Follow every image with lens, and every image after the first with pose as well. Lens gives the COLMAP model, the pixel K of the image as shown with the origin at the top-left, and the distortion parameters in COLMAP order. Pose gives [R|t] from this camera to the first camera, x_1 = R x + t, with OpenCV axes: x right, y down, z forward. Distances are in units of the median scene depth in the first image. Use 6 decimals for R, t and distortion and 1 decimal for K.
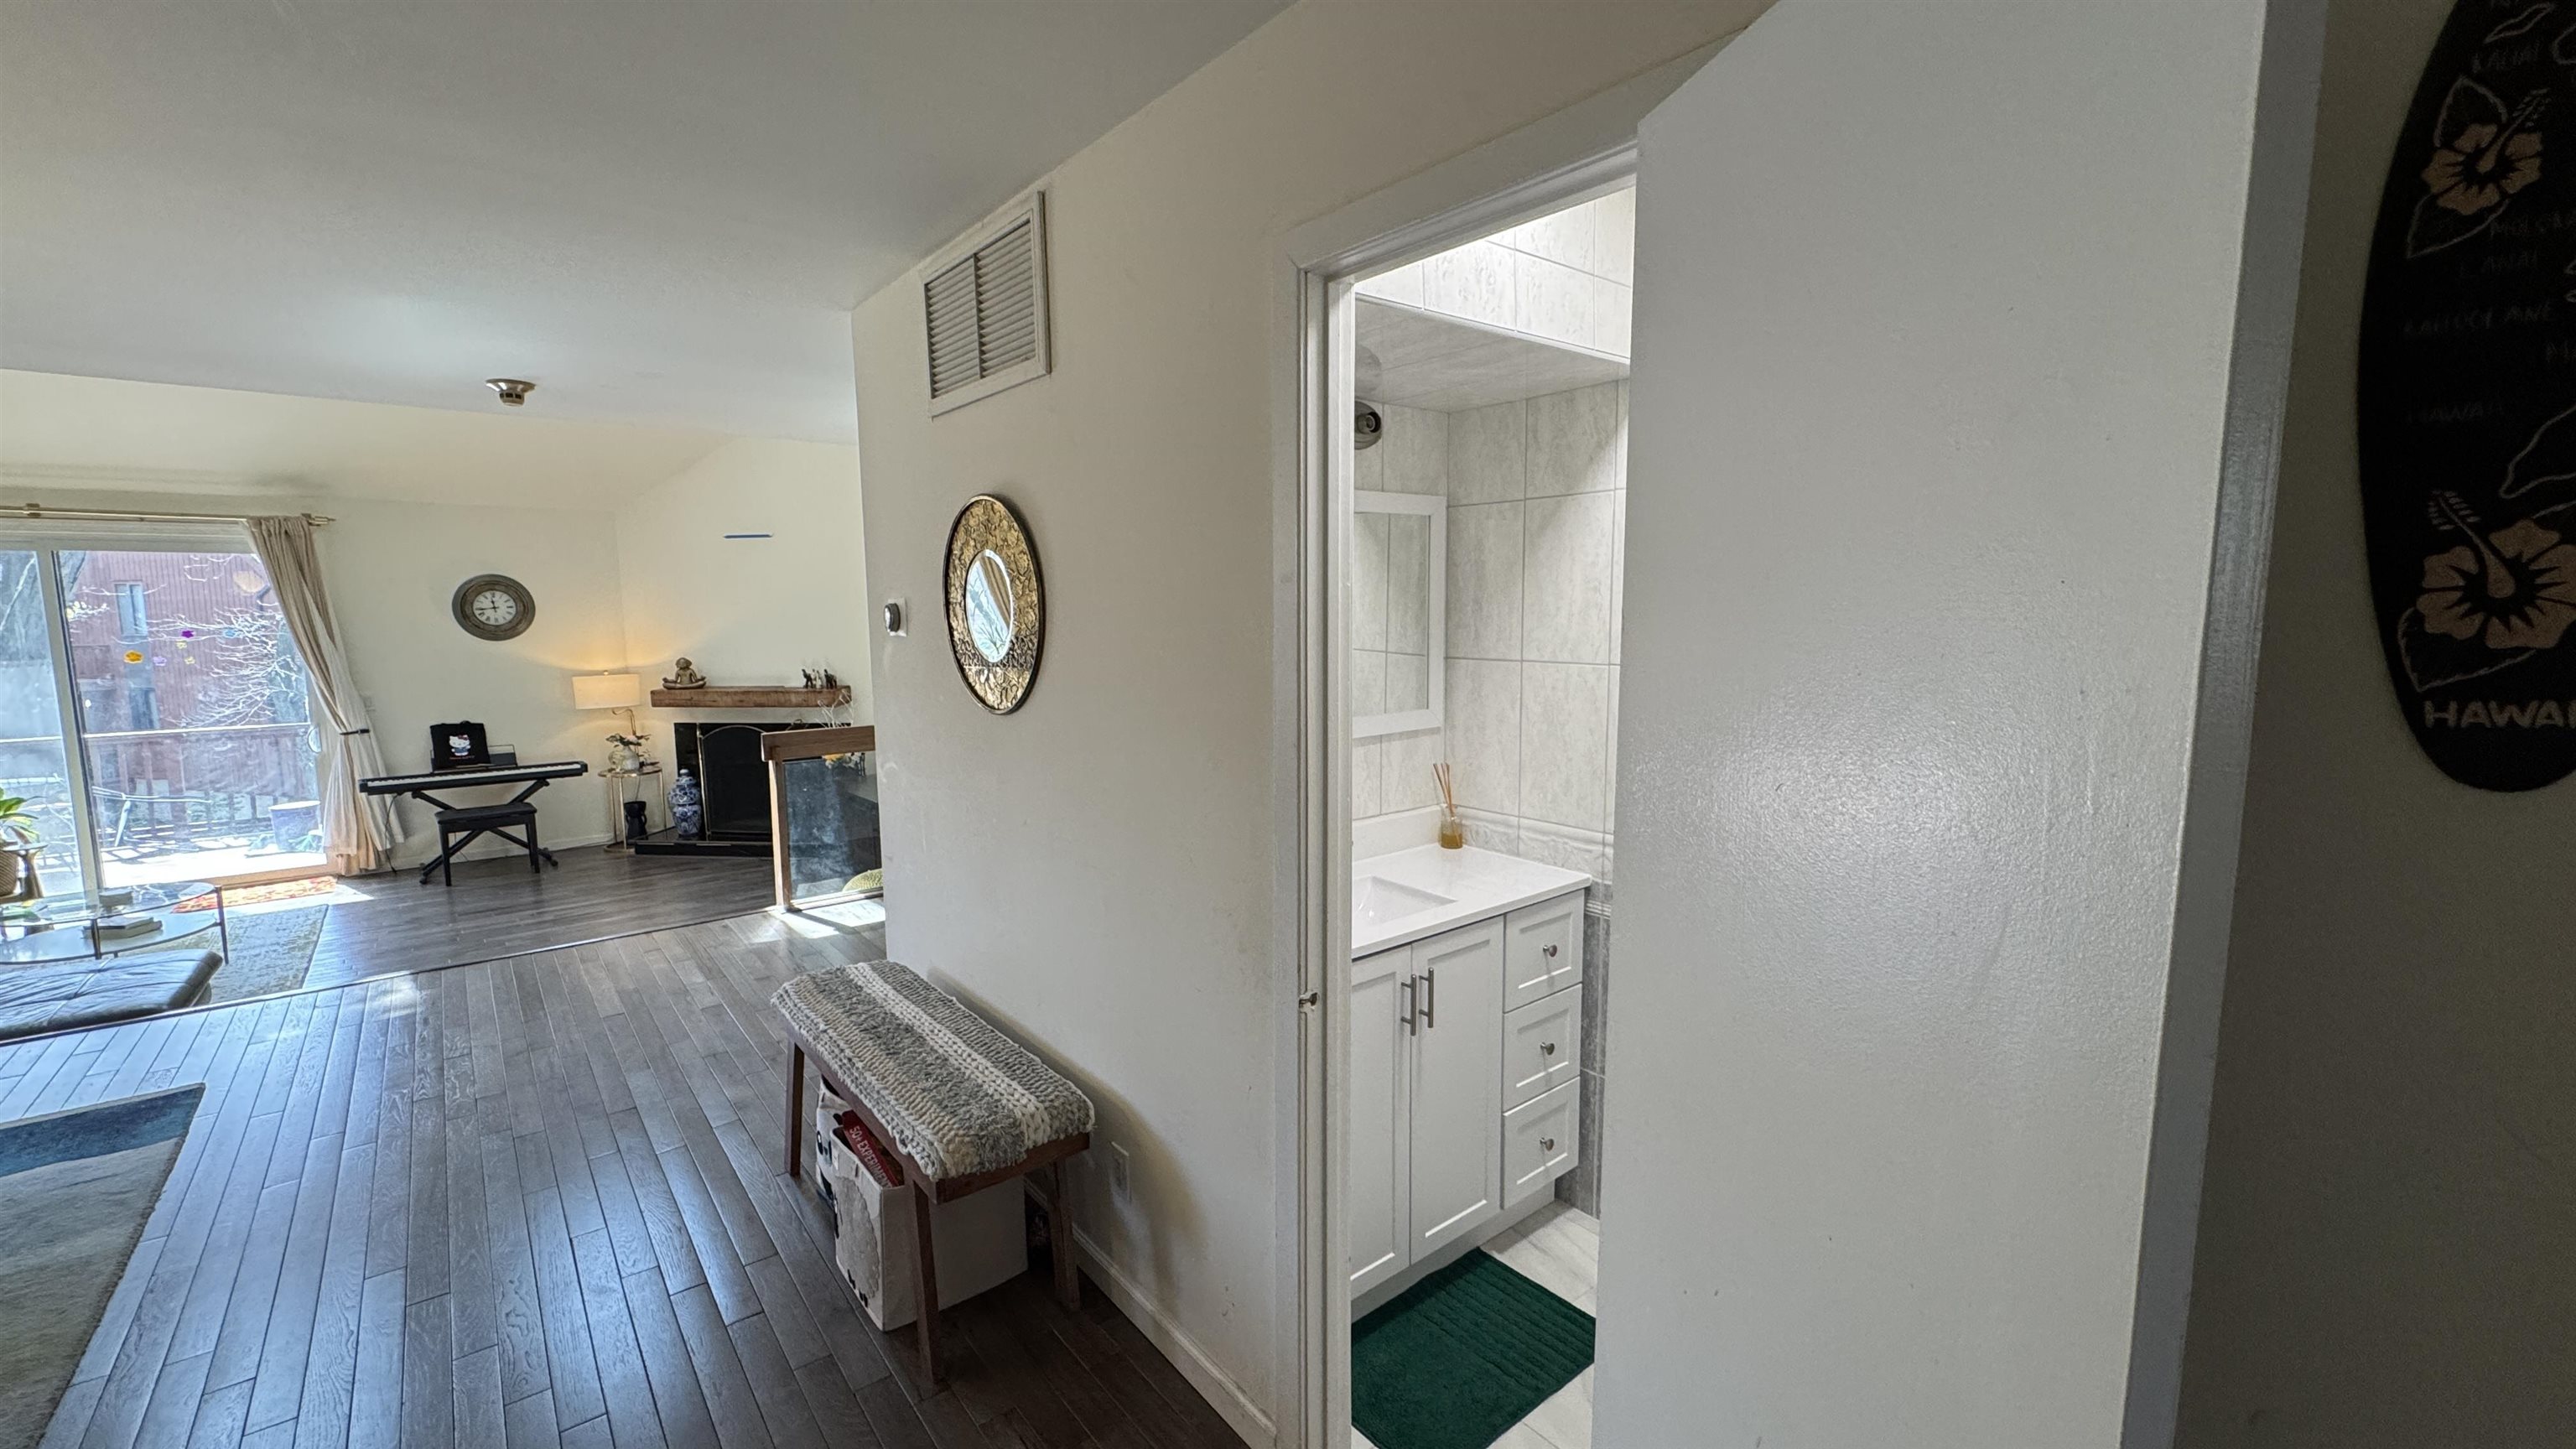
lens RADIAL K [[1021.7, 0, 1292.1], [0, 1021.7, 720.9], [0, 0, 1]] dist [0.000933, -0.000195]
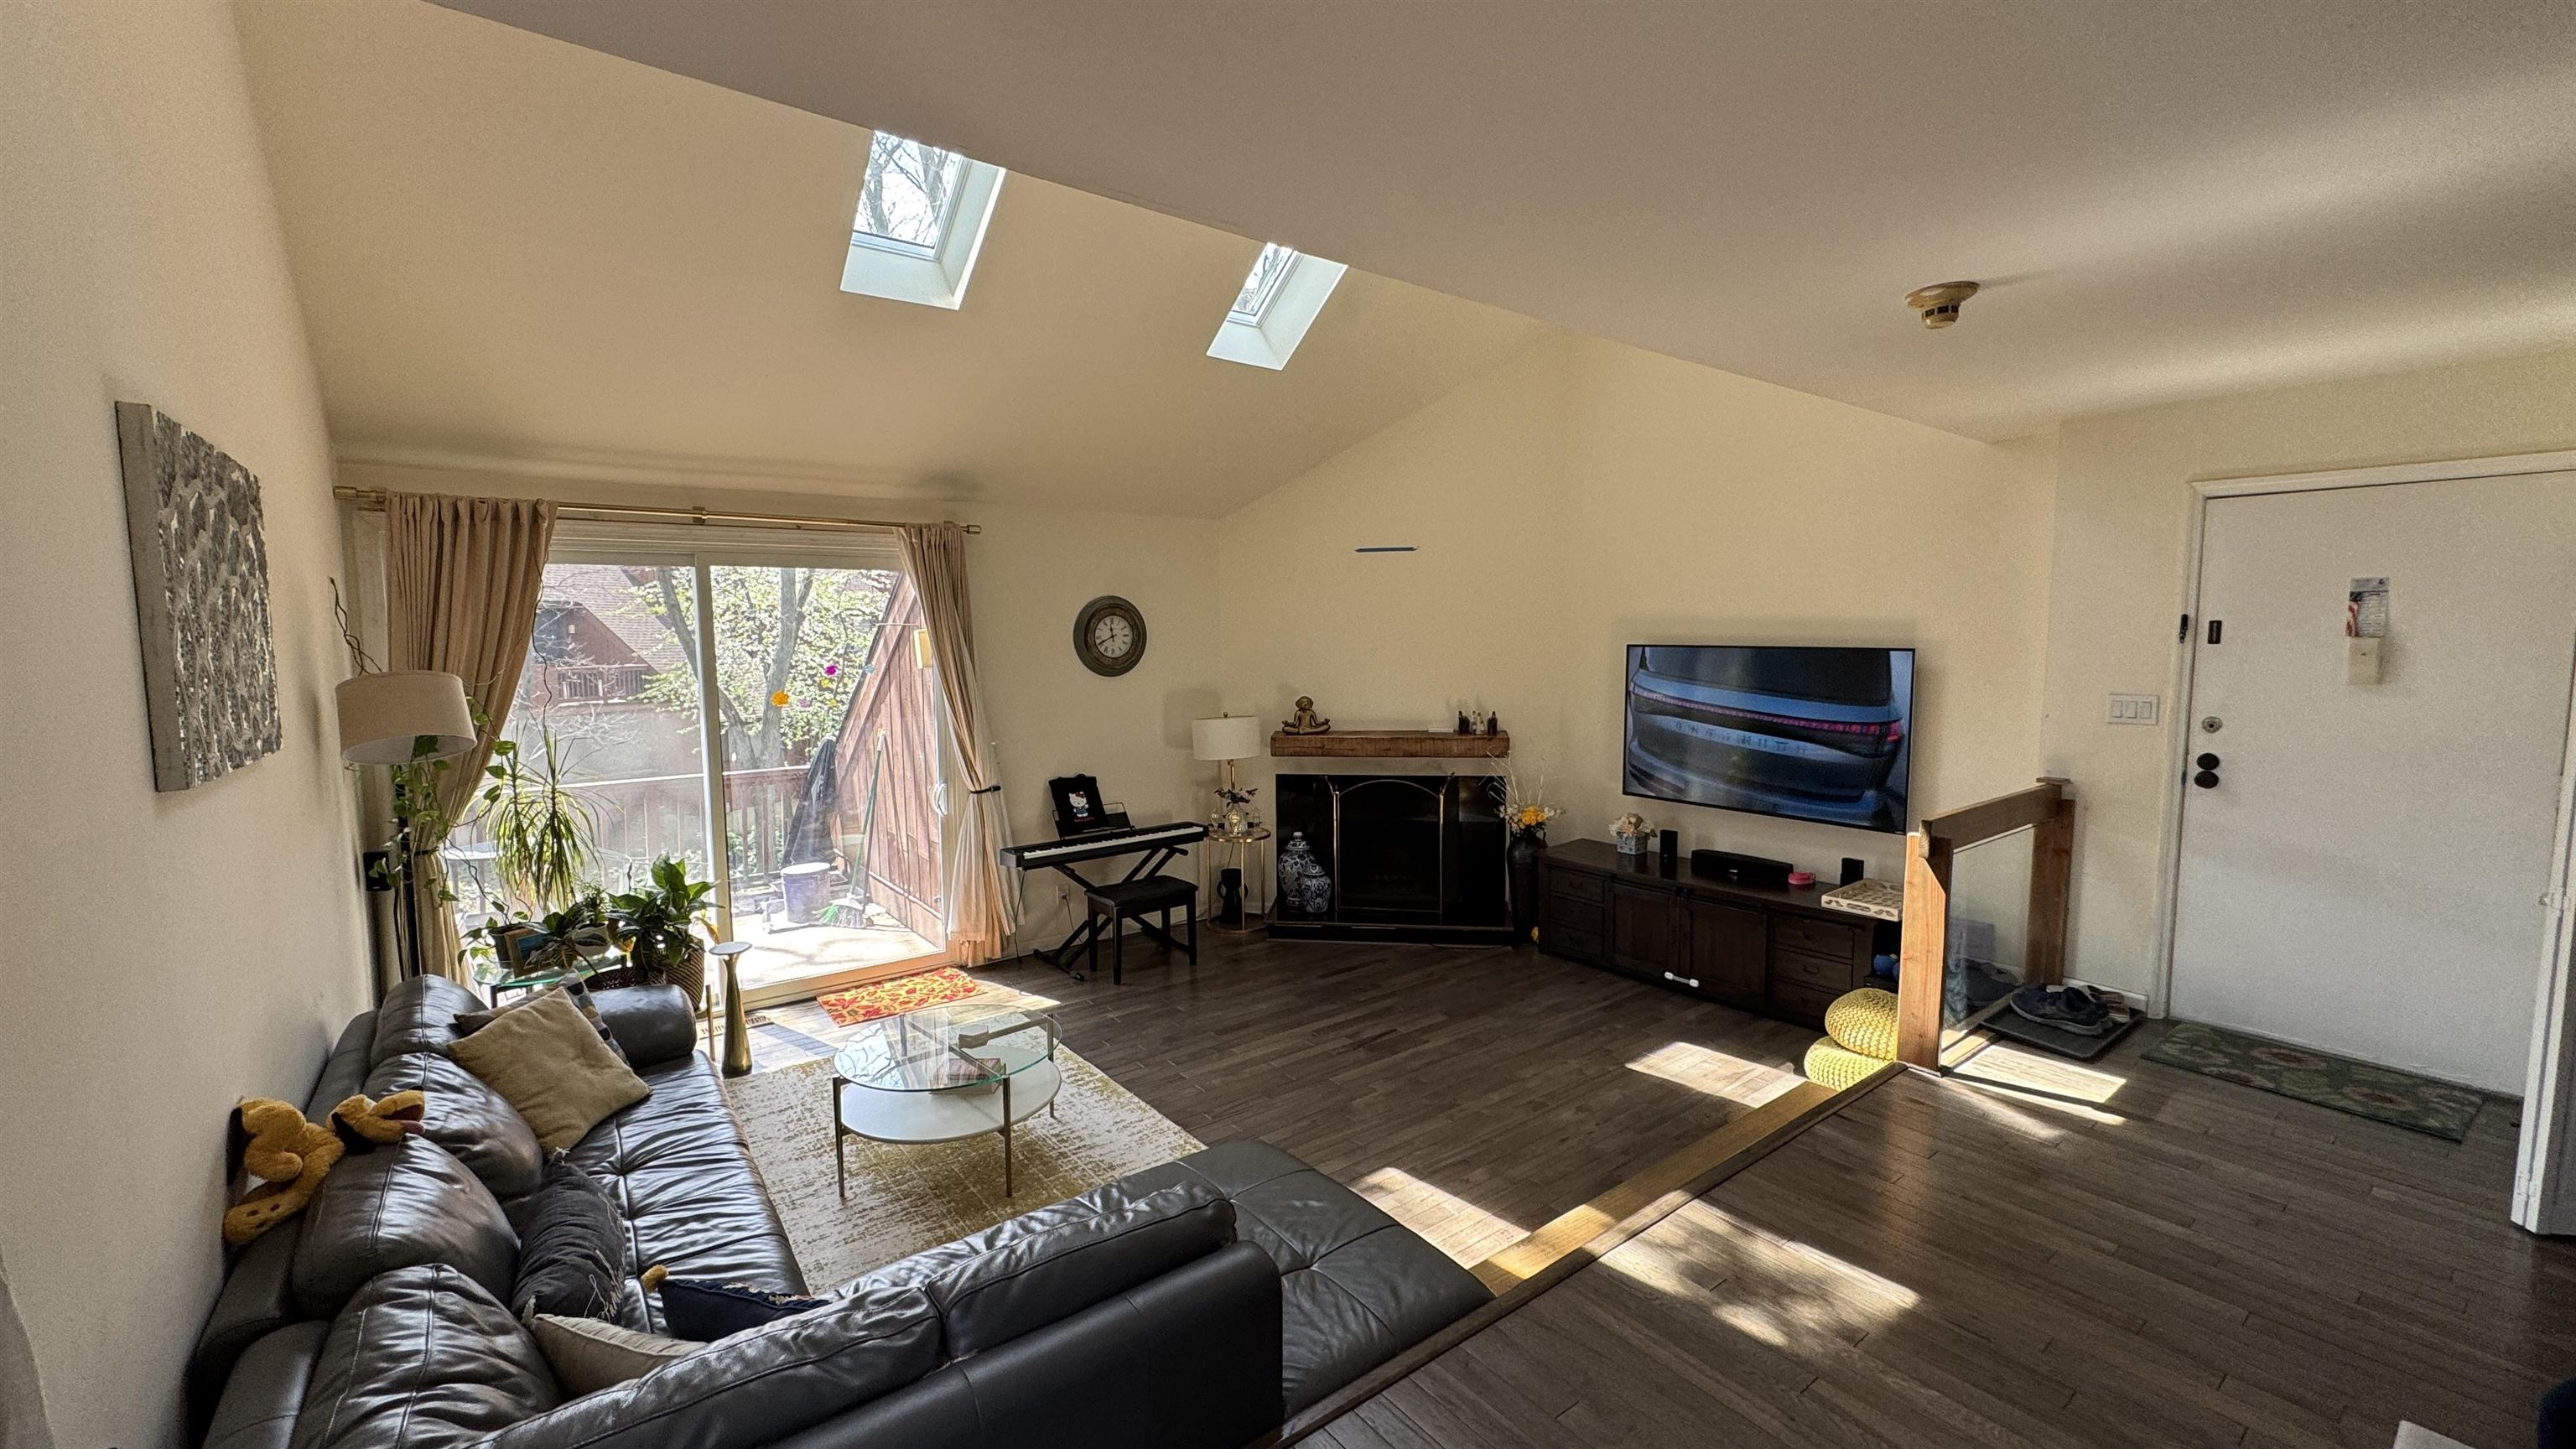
lens RADIAL K [[1021.7, 0, 1294.0], [0, 1021.7, 726.2], [0, 0, 1]] dist [0.000933, -0.000195]
pose [[0.999123, 0.002334, -0.041816, -0.601196], [-0.003163, 0.999799, -0.019780, -0.022806], [0.041762, 0.019894, 0.998930, 0.186934]]
